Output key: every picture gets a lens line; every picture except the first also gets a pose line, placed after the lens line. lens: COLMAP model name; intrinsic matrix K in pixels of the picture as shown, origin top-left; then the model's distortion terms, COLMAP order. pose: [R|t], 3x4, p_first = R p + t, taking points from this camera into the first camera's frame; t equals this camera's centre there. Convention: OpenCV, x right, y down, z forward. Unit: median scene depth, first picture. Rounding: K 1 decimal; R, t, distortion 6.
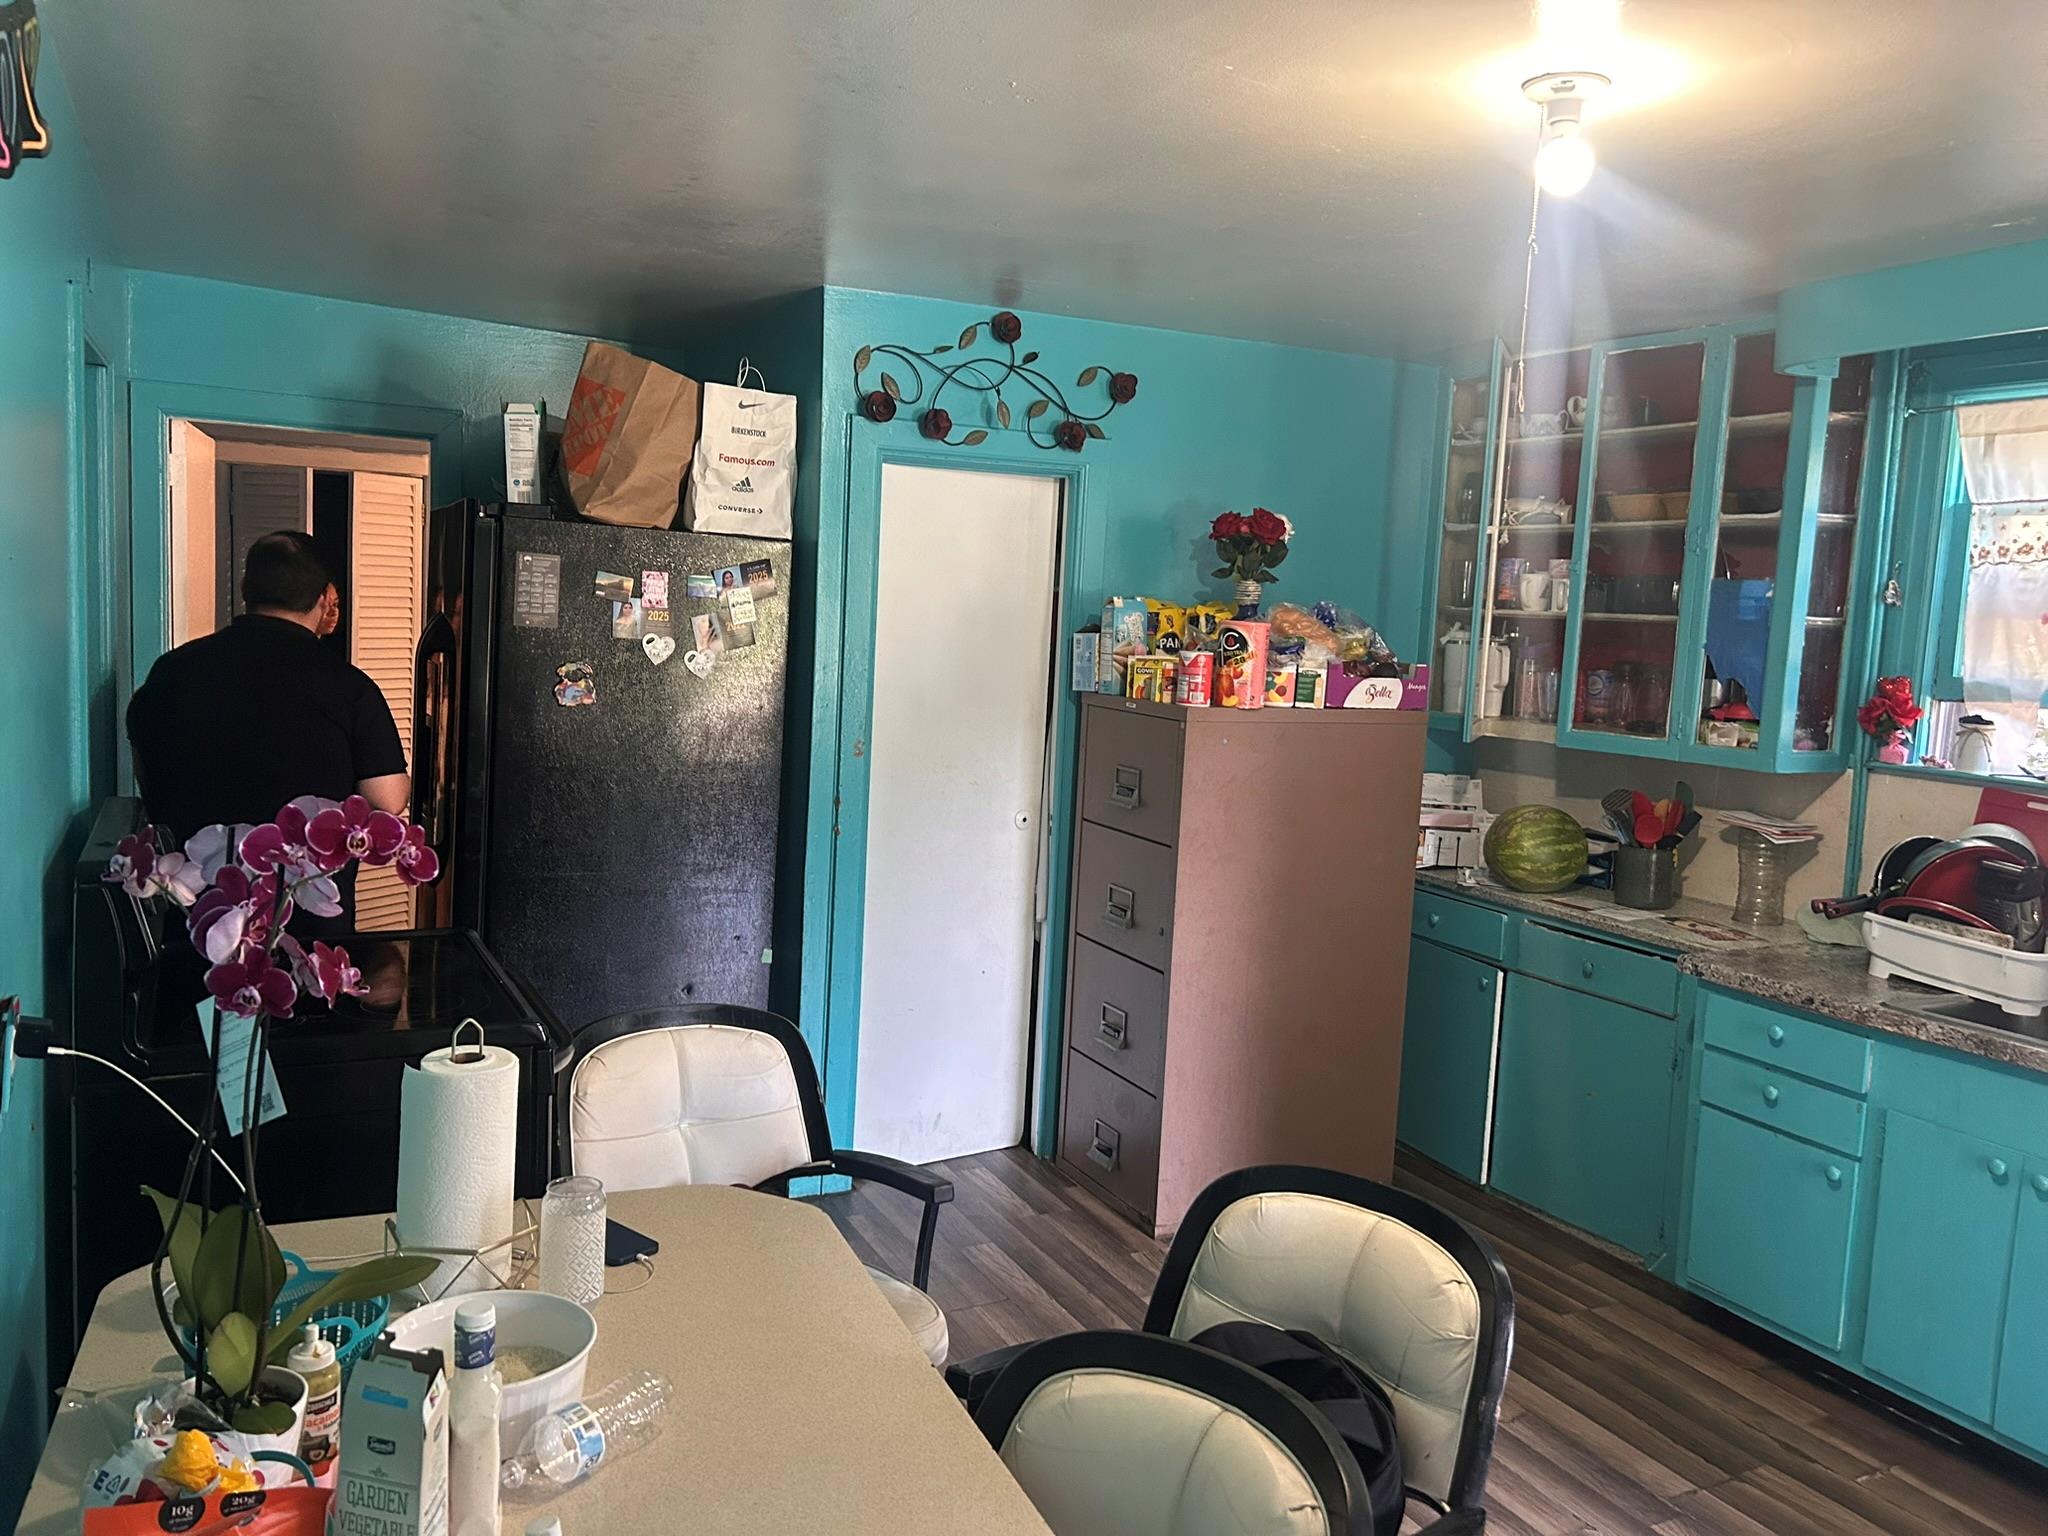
lens RADIAL K [[1528.7, 0, 1015.9], [0, 1528.7, 752.0], [0, 0, 1]] dist [0.045732, -0.054003]
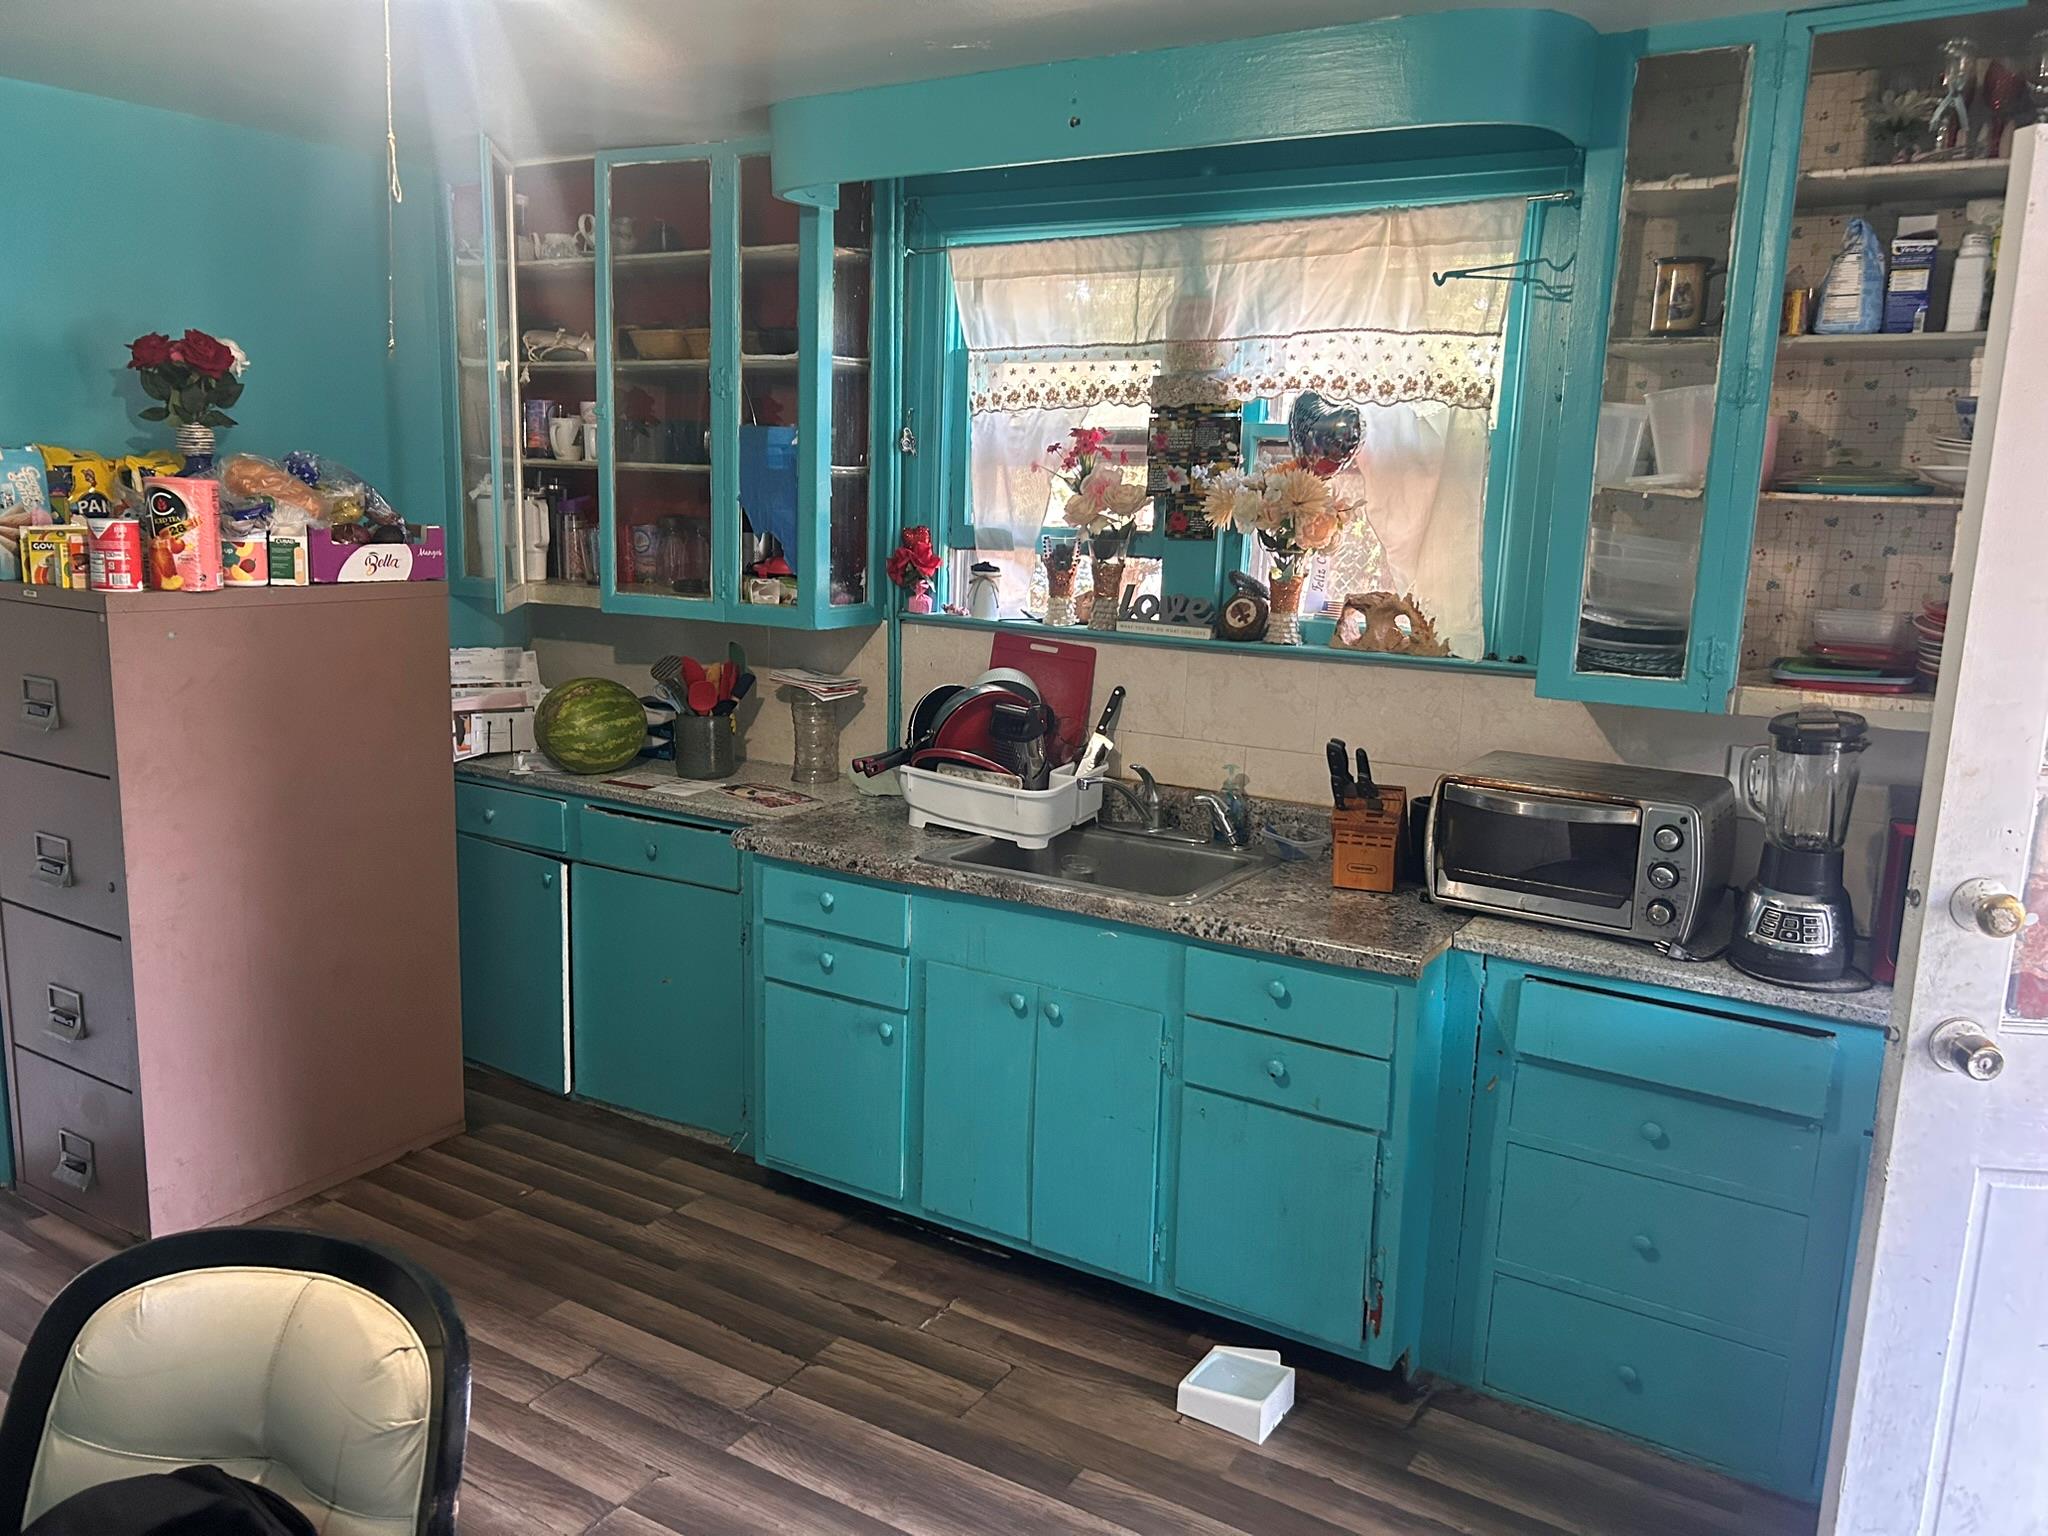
lens RADIAL K [[1528.7, 0, 1025.5], [0, 1528.7, 777.2], [0, 0, 1]] dist [0.045732, -0.054003]
pose [[0.849368, -0.119073, 0.514194, 0.098577], [0.059047, 0.989541, 0.131614, -0.013572], [-0.524487, -0.081427, 0.847516, 0.104051]]
